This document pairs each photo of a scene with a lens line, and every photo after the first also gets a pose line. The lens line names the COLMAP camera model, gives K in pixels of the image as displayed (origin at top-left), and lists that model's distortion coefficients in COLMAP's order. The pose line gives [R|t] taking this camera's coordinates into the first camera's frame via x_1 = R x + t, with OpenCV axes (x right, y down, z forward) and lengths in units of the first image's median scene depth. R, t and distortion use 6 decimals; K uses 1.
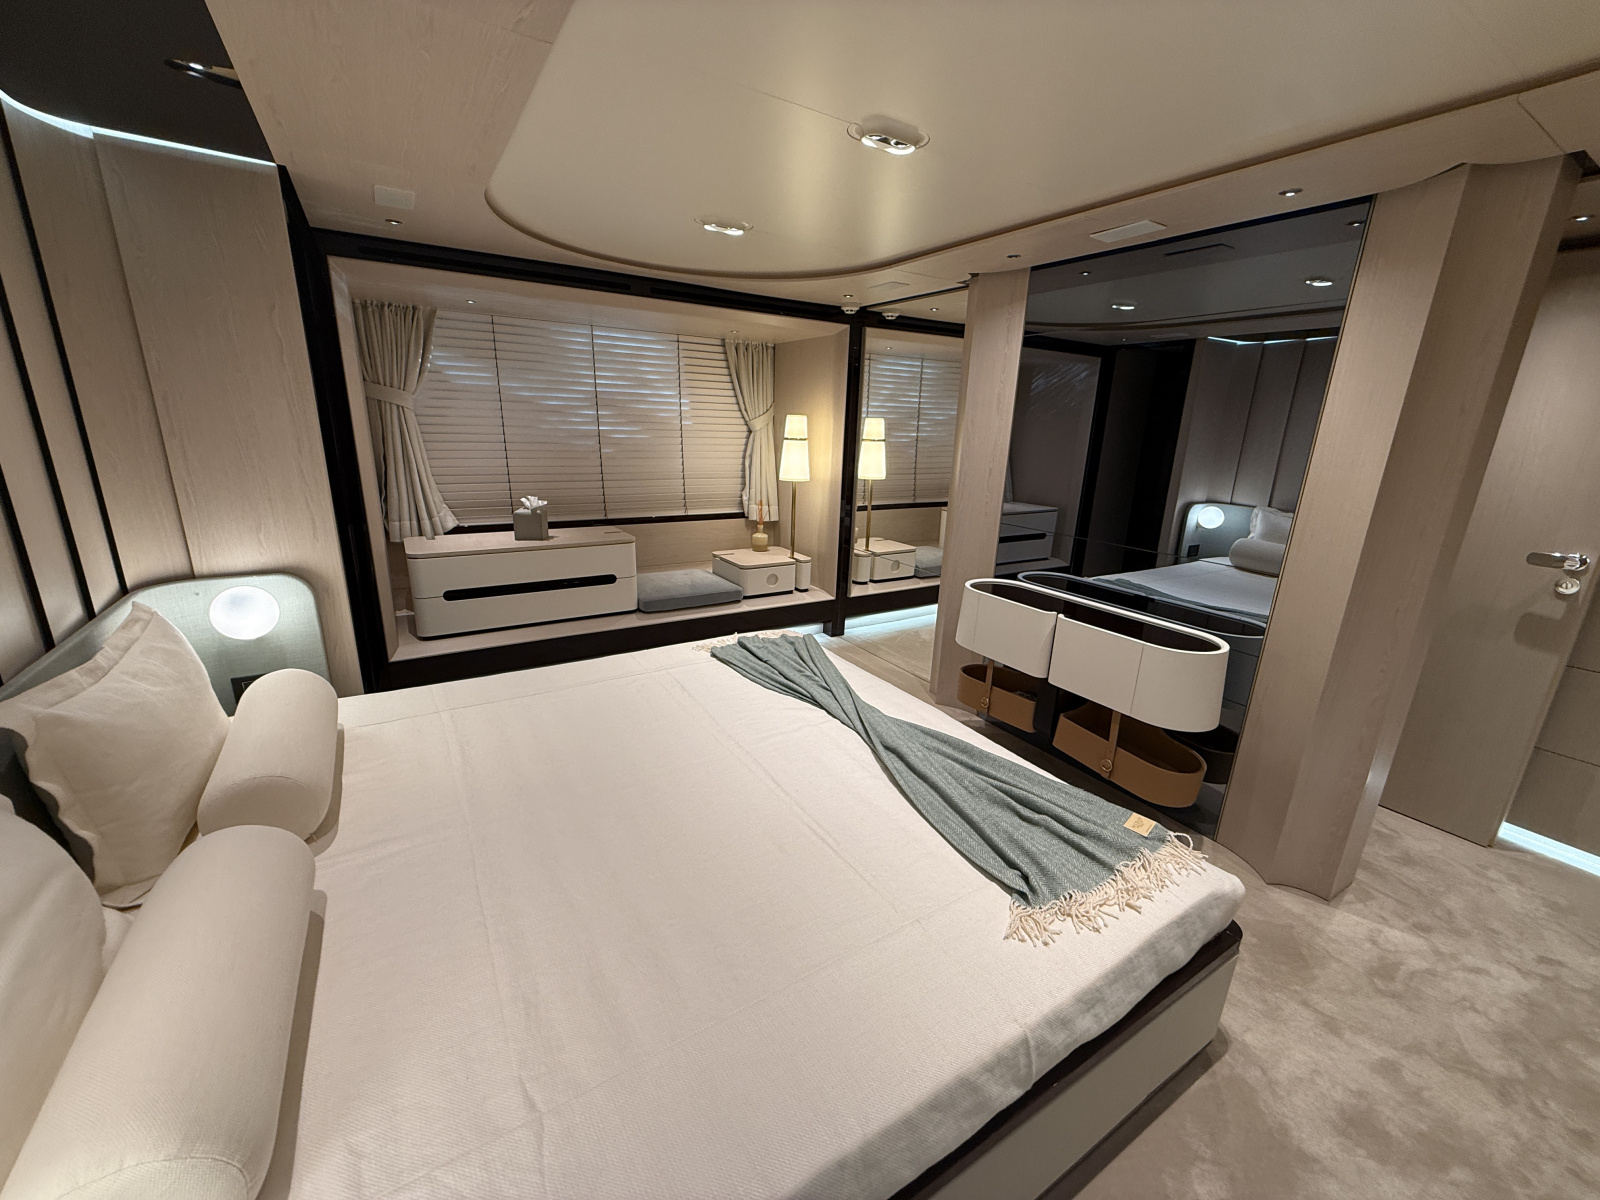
lens RADIAL K [[634.2, 0, 793.8], [0, 634.2, 599.5], [0, 0, 1]] dist [0.000508, 0.000016]
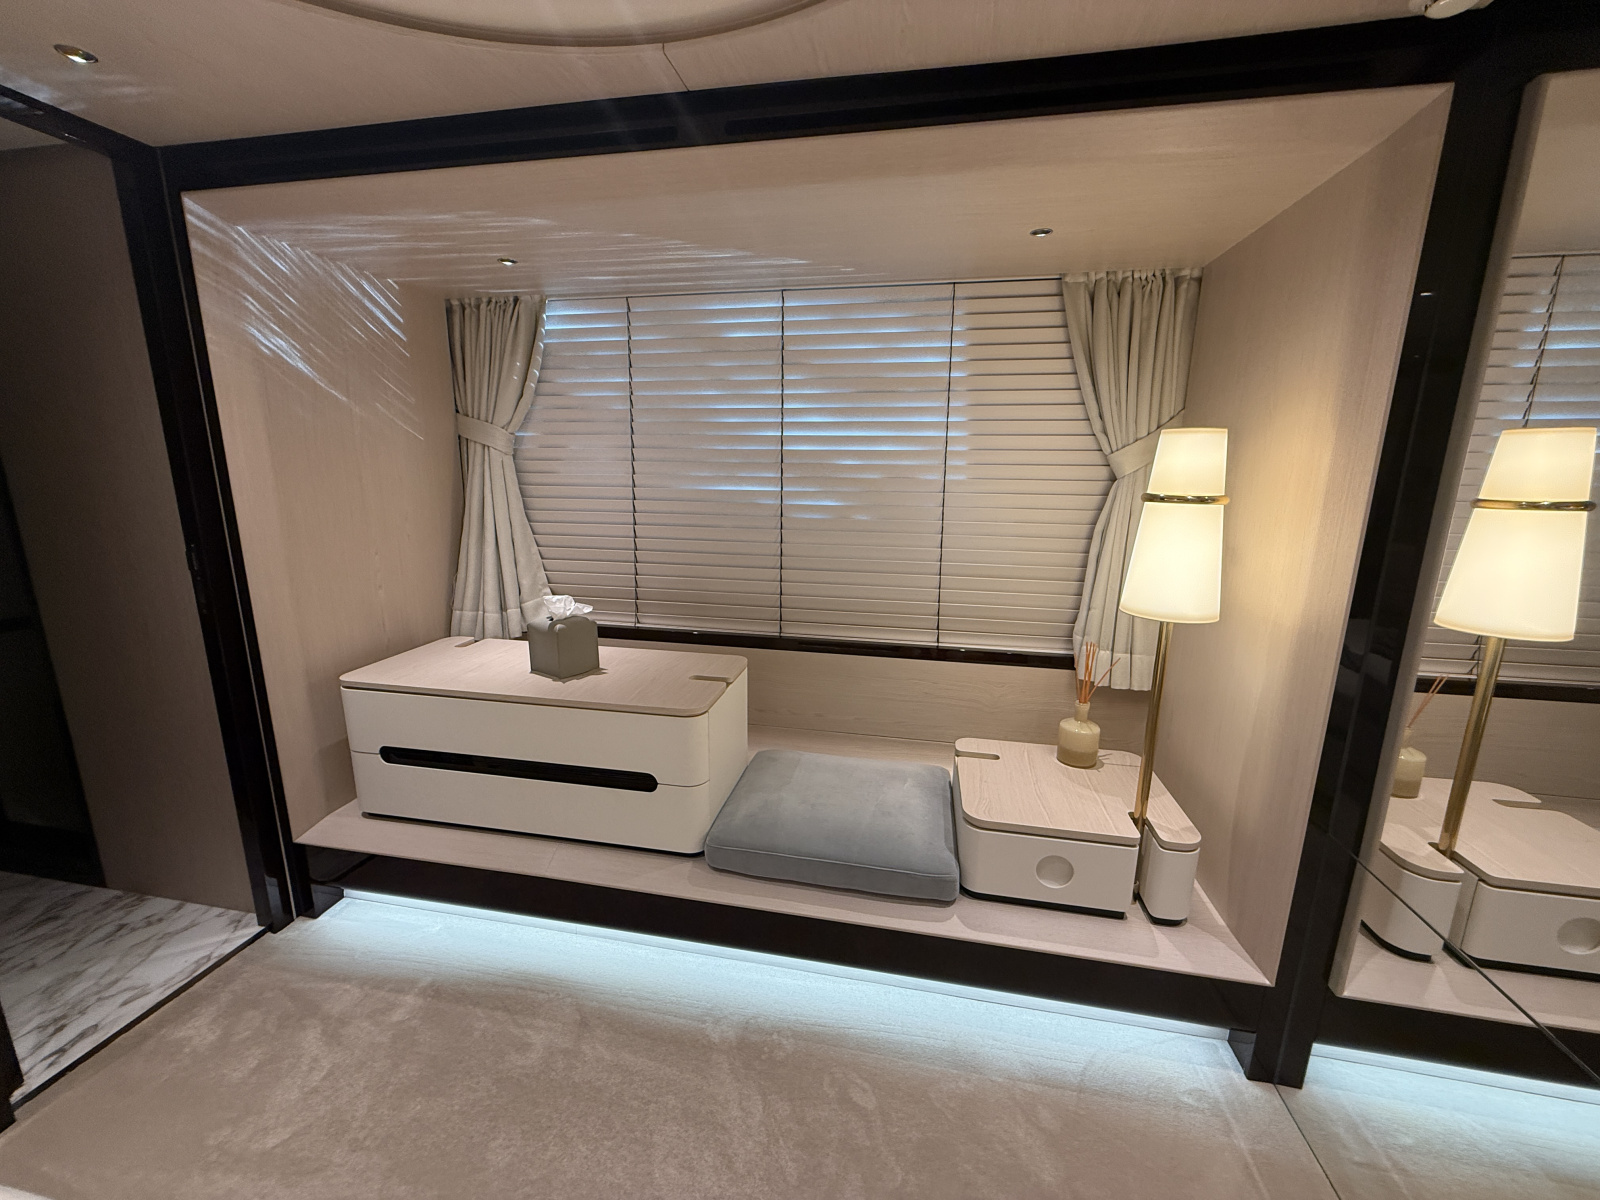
lens RADIAL K [[634.2, 0, 793.8], [0, 634.2, 599.5], [0, 0, 1]] dist [0.000508, 0.000016]
pose [[0.732467, 0.117437, -0.670597, 0.077818], [-0.172275, 0.984924, -0.015686, -0.143089], [0.658645, 0.127017, 0.741656, 0.557926]]
